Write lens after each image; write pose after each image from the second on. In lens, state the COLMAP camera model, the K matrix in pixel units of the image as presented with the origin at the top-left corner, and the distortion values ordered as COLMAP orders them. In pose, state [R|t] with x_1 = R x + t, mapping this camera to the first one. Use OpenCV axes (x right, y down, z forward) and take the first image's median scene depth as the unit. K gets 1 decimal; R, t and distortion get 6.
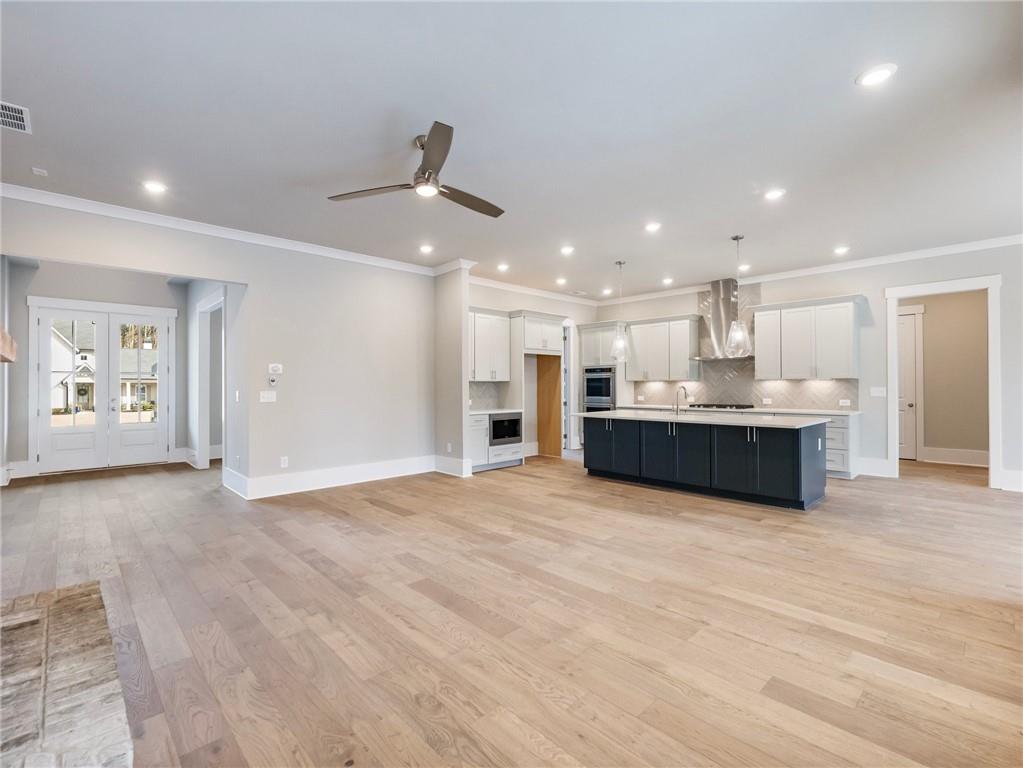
lens RADIAL K [[474.5, 0, 503.2], [0, 474.5, 383.9], [0, 0, 1]] dist [0.005008, -0.003127]
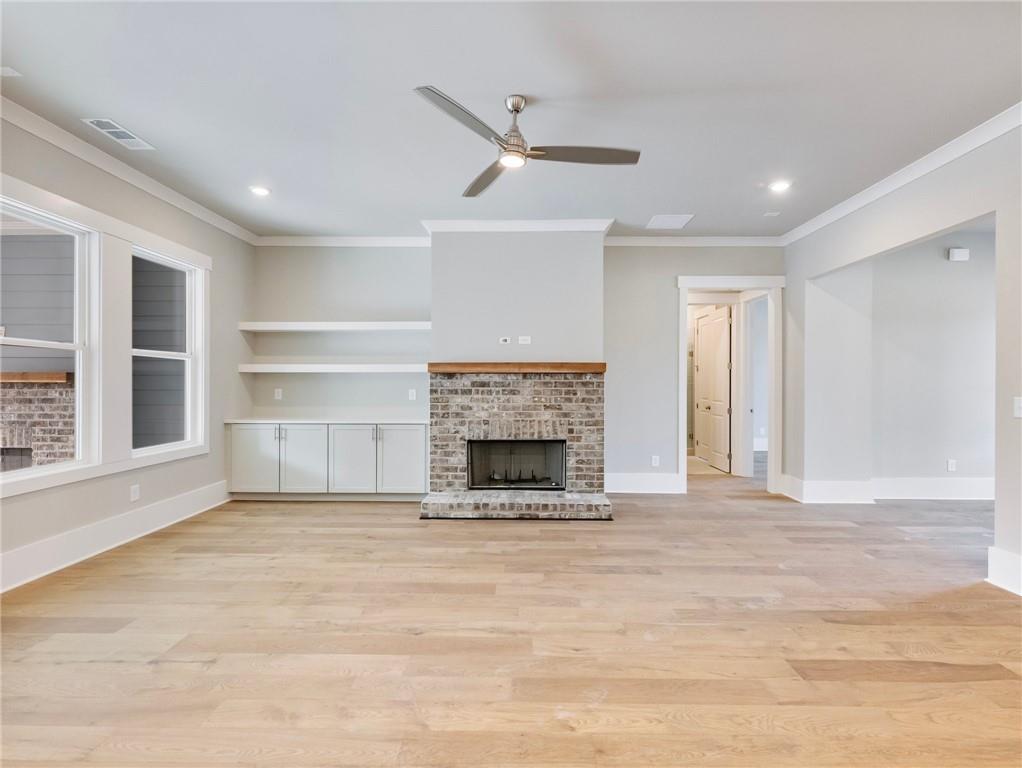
lens RADIAL K [[474.1, 0, 512.3], [0, 474.1, 386.4], [0, 0, 1]] dist [0.005008, -0.003127]
pose [[-0.696742, 0.001747, -0.717320, 0.372579], [0.003438, 0.999994, -0.000904, 0.005833], [0.717314, -0.003096, -0.696743, 1.306313]]
